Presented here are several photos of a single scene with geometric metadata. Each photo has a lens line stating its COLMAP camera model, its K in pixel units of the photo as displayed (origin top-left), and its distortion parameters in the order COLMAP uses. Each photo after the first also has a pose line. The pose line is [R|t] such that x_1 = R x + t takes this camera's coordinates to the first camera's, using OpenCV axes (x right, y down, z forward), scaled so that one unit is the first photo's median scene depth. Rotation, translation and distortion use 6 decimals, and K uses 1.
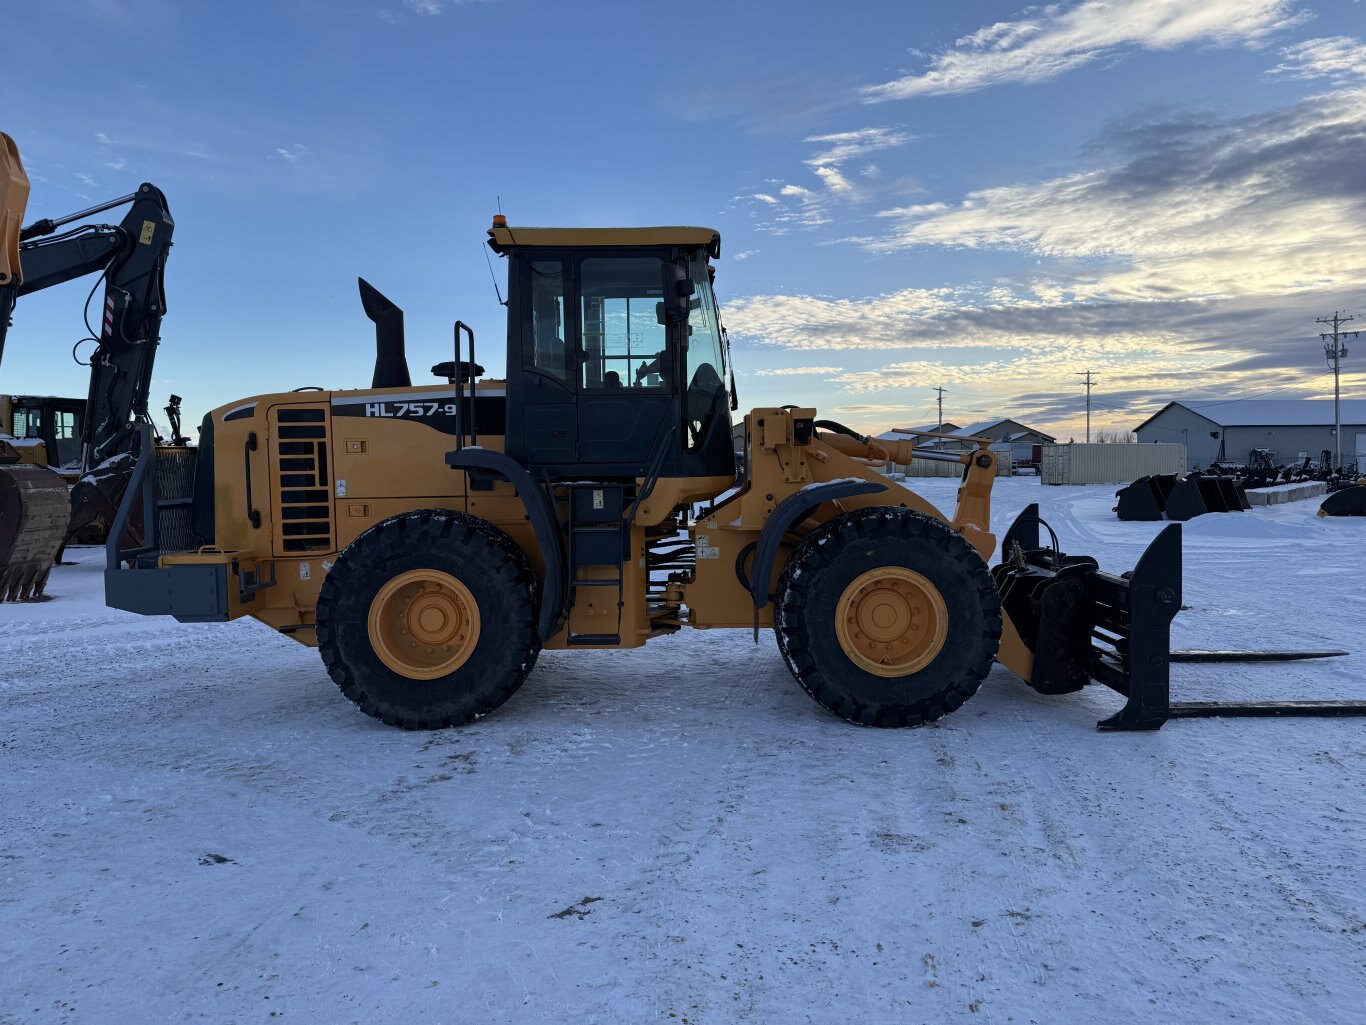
lens RADIAL K [[964.8, 0, 676.5], [0, 964.8, 509.3], [0, 0, 1]] dist [0.043145, -0.049238]
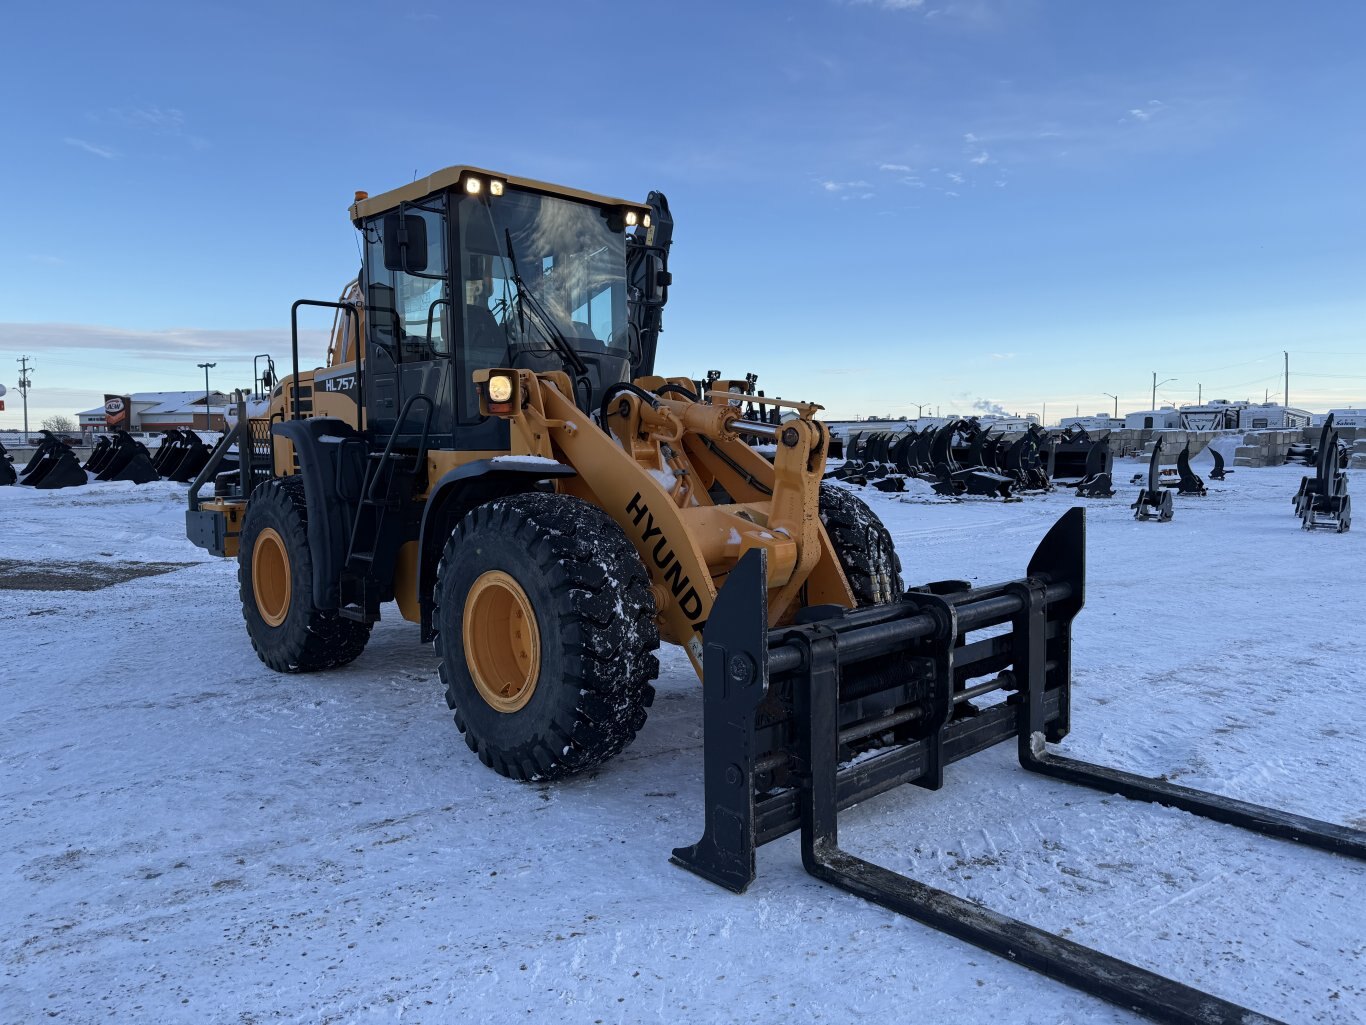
lens RADIAL K [[964.8, 0, 689.6], [0, 964.8, 518.5], [0, 0, 1]] dist [0.043145, -0.049238]
pose [[0.697508, 0.068389, -0.713306, 0.883145], [-0.040640, 0.997609, 0.055907, -0.031114], [0.715424, -0.010007, 0.698619, 0.572527]]
